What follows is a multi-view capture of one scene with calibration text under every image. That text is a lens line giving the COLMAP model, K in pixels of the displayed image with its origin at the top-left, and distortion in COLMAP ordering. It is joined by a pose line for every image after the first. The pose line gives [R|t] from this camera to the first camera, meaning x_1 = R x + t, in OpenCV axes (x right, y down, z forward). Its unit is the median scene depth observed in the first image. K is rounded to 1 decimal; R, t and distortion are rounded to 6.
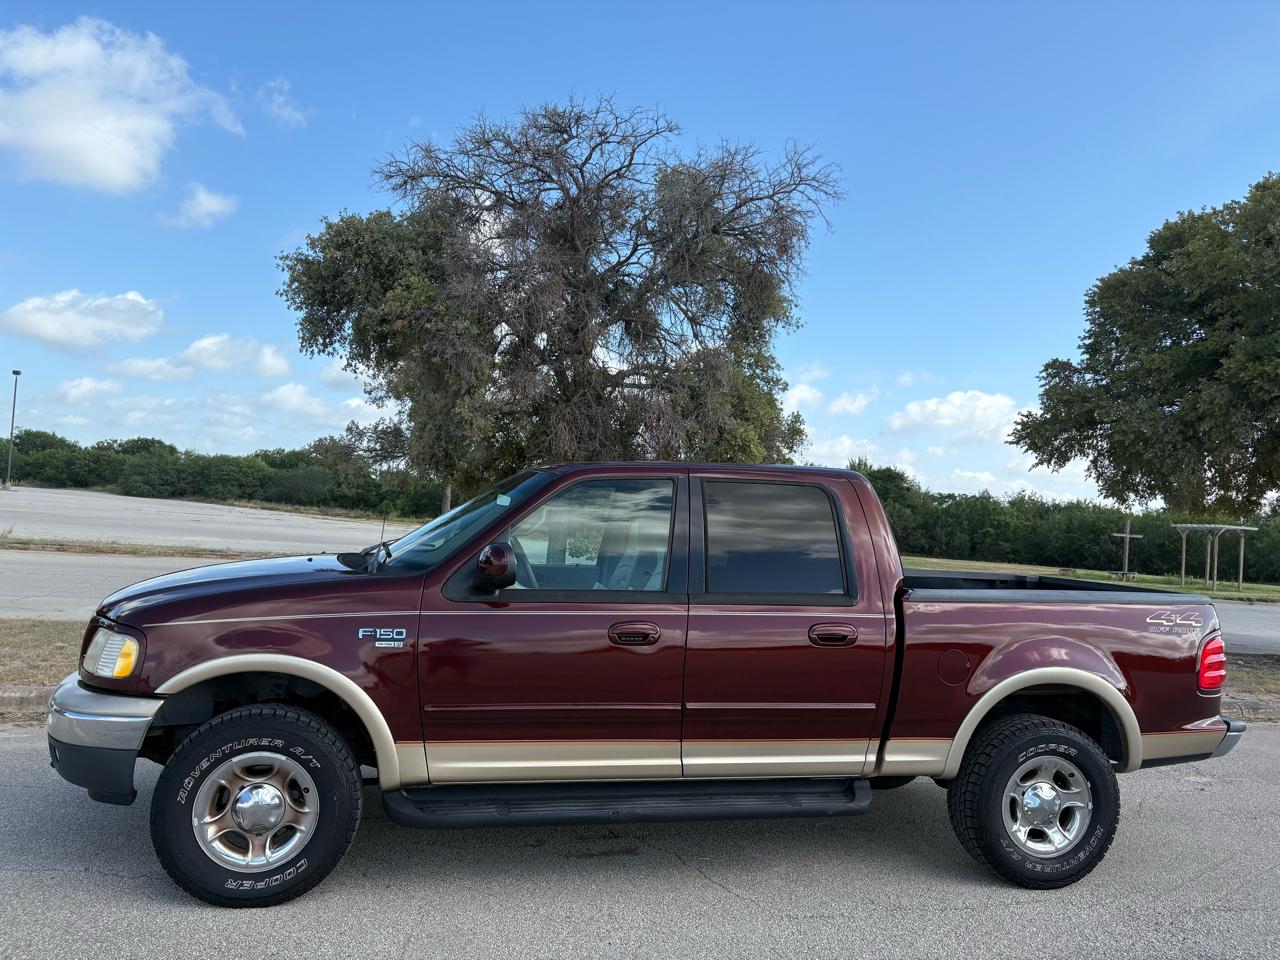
lens RADIAL K [[968.2, 0, 631.6], [0, 968.2, 485.4], [0, 0, 1]] dist [0.038953, -0.040454]
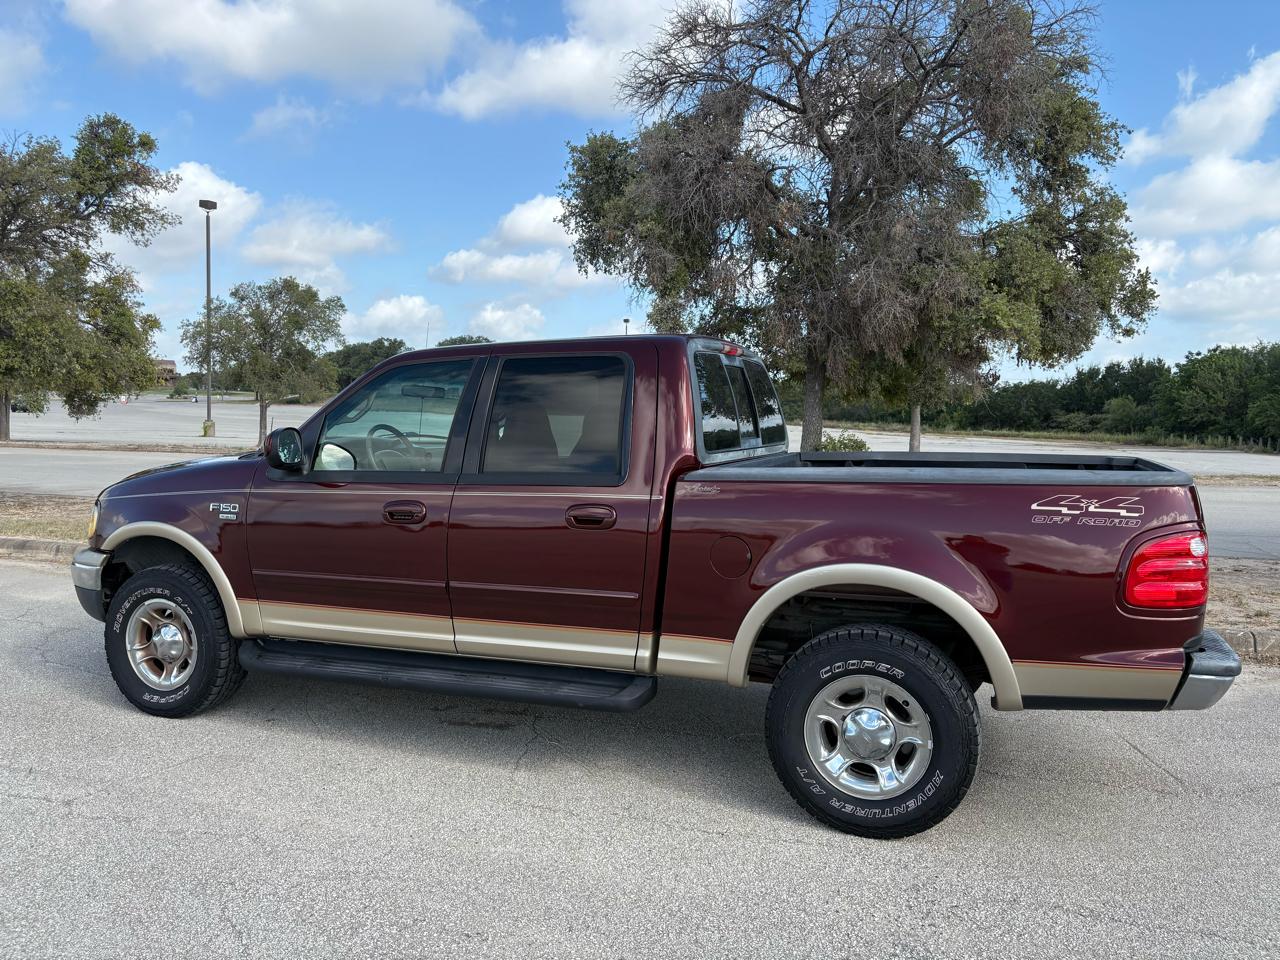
lens RADIAL K [[968.2, 0, 630.4], [0, 968.2, 483.0], [0, 0, 1]] dist [0.038953, -0.040454]
pose [[0.831492, -0.005927, -0.555505, 0.706006], [0.052431, 0.996317, 0.067848, 0.059100], [0.553057, -0.085541, 0.828740, 0.254565]]
